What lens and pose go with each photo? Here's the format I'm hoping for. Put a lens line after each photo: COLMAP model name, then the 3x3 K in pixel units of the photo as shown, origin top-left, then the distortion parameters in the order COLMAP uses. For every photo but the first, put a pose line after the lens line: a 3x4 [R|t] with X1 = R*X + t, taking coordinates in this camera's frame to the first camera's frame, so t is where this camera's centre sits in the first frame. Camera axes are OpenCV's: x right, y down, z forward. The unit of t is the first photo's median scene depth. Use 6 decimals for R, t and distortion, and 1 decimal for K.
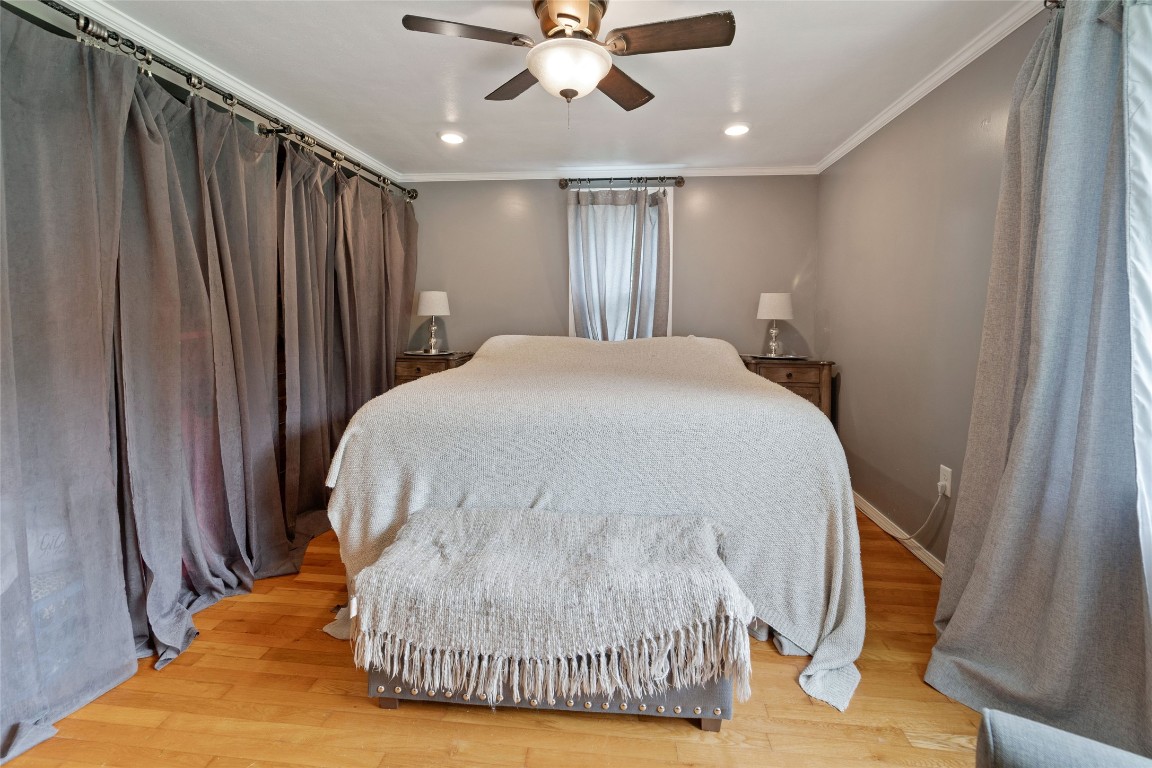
lens RADIAL K [[475.8, 0, 529.3], [0, 475.8, 335.4], [0, 0, 1]] dist [-0.001603, -0.001556]
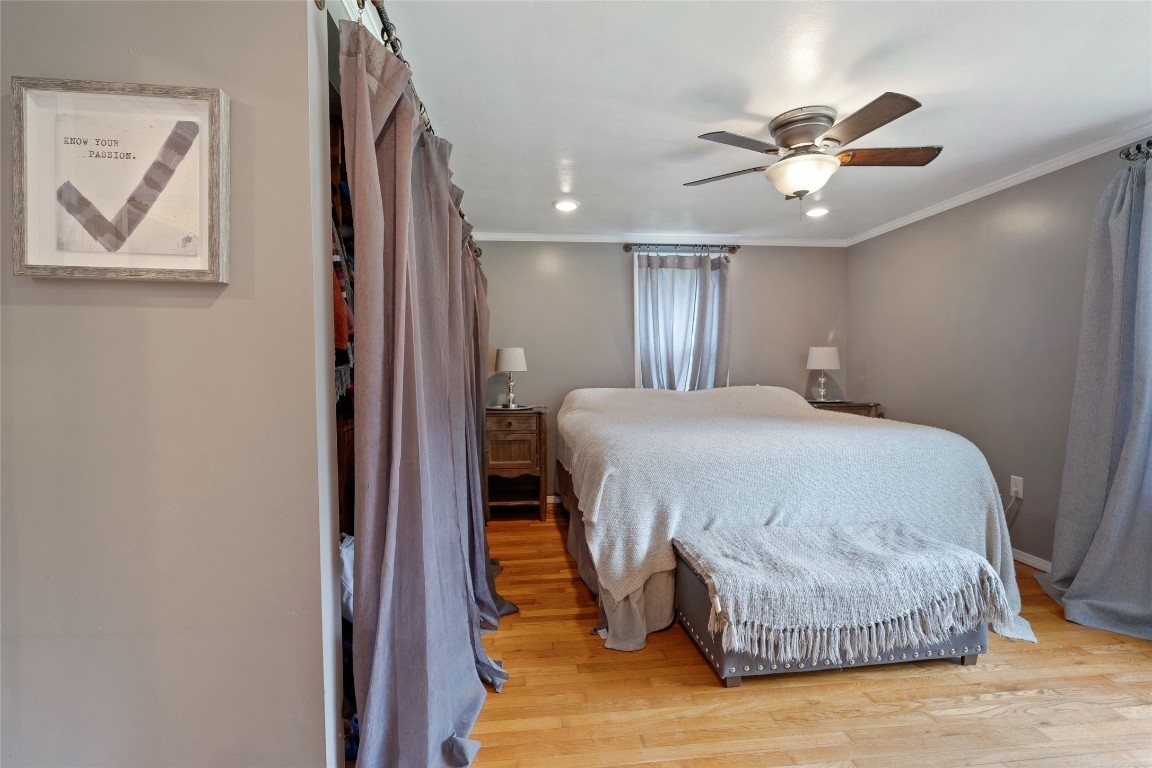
lens RADIAL K [[475.8, 0, 583.8], [0, 475.8, 382.1], [0, 0, 1]] dist [-0.001603, -0.001556]
pose [[0.983694, -0.021513, 0.178561, -0.810789], [0.024248, 0.999620, -0.013146, -0.001260], [-0.178210, 0.017262, 0.983841, -0.149782]]
